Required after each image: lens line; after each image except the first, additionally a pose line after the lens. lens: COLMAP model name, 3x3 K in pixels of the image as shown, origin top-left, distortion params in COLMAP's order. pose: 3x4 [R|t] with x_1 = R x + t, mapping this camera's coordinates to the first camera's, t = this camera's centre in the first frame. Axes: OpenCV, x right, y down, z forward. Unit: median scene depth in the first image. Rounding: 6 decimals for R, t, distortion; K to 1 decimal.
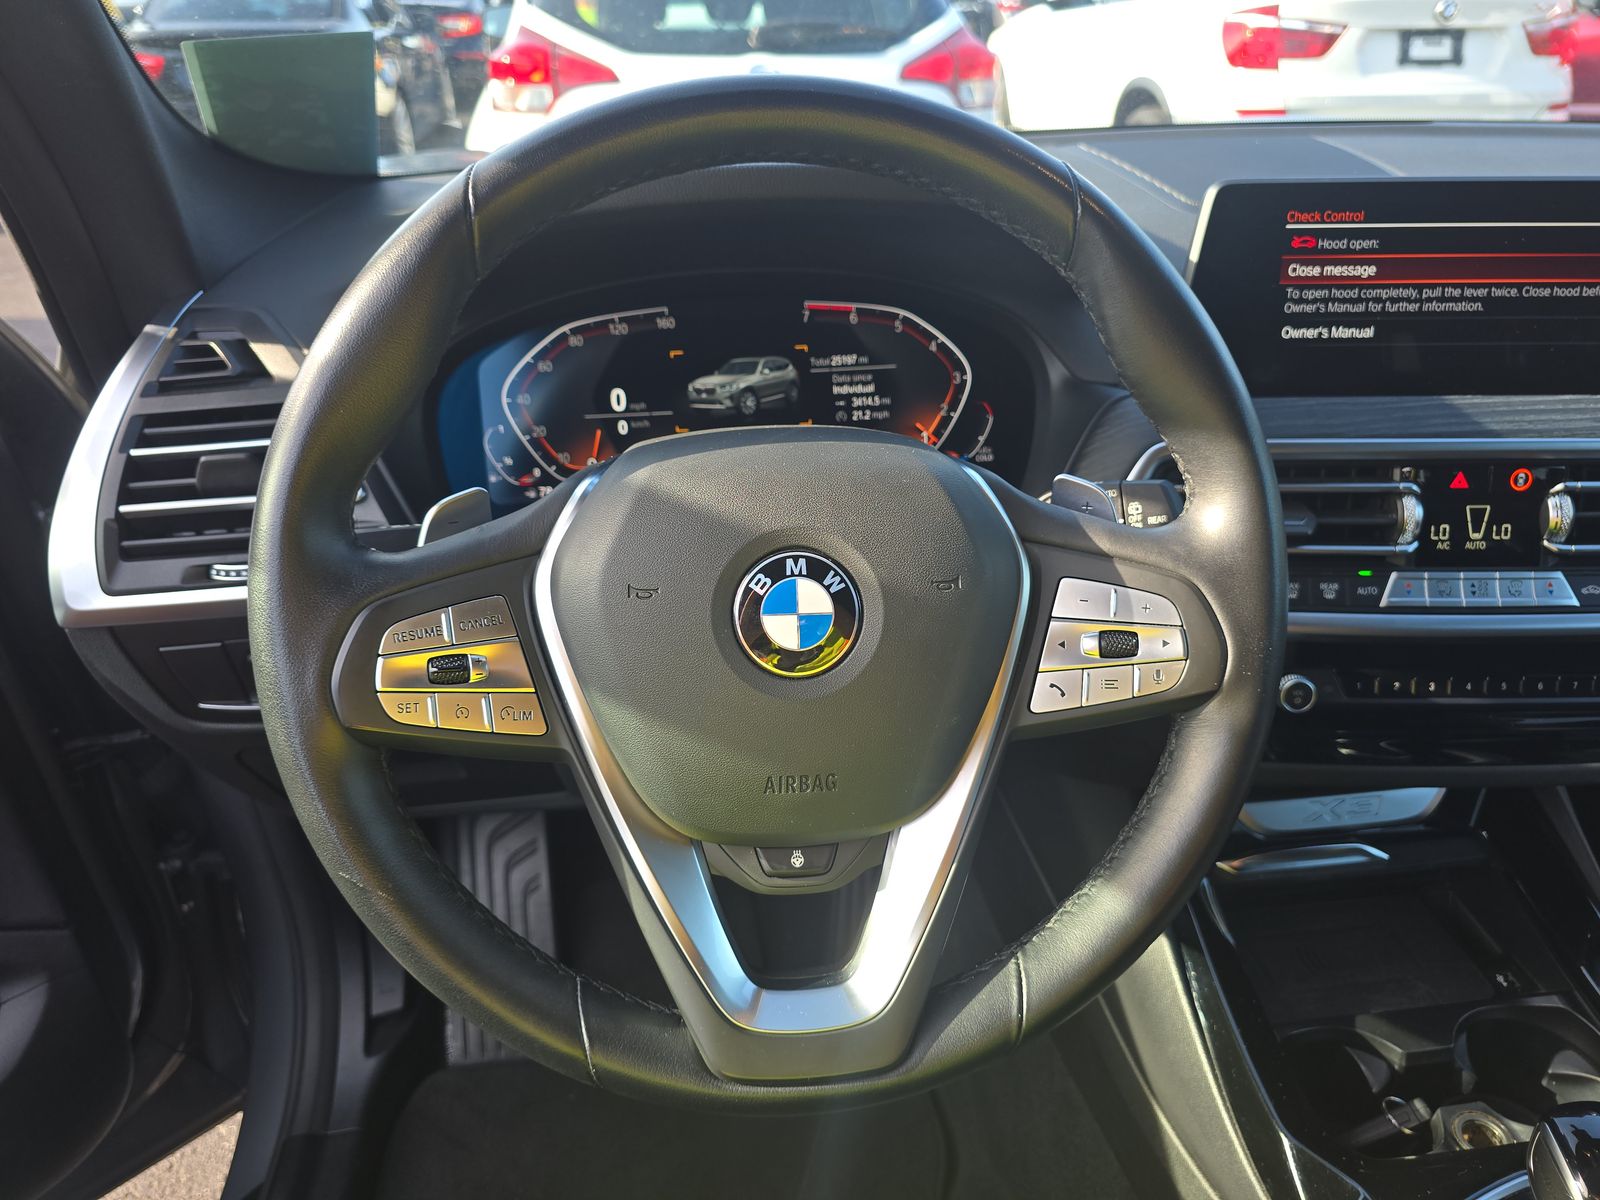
lens RADIAL K [[1119.6, 0, 802.9], [0, 1119.6, 599.4], [0, 0, 1]] dist [0.053820, -0.046583]
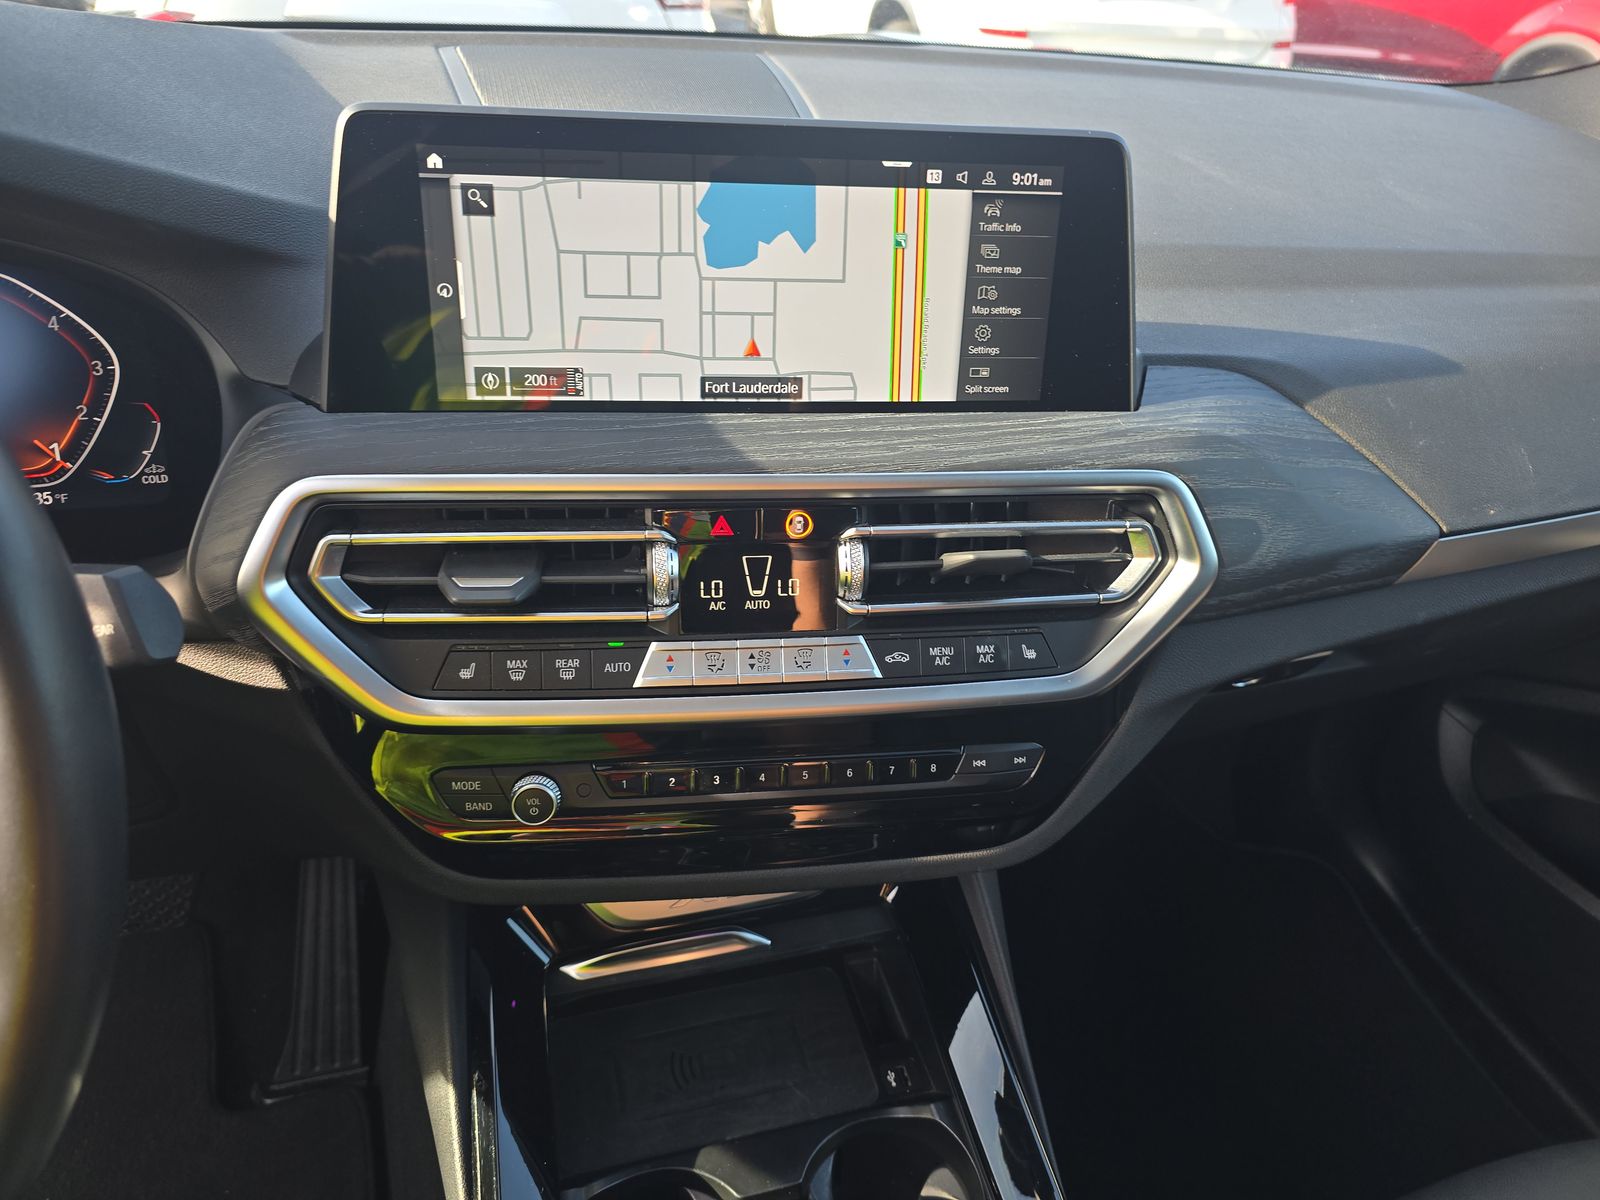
lens RADIAL K [[1119.6, 0, 798.0], [0, 1119.6, 600.8], [0, 0, 1]] dist [0.053820, -0.046583]
pose [[0.987697, -0.020452, 0.155034, 0.502107], [0.009391, 0.997379, 0.071743, -0.106432], [-0.156095, -0.069405, 0.985301, 0.229798]]
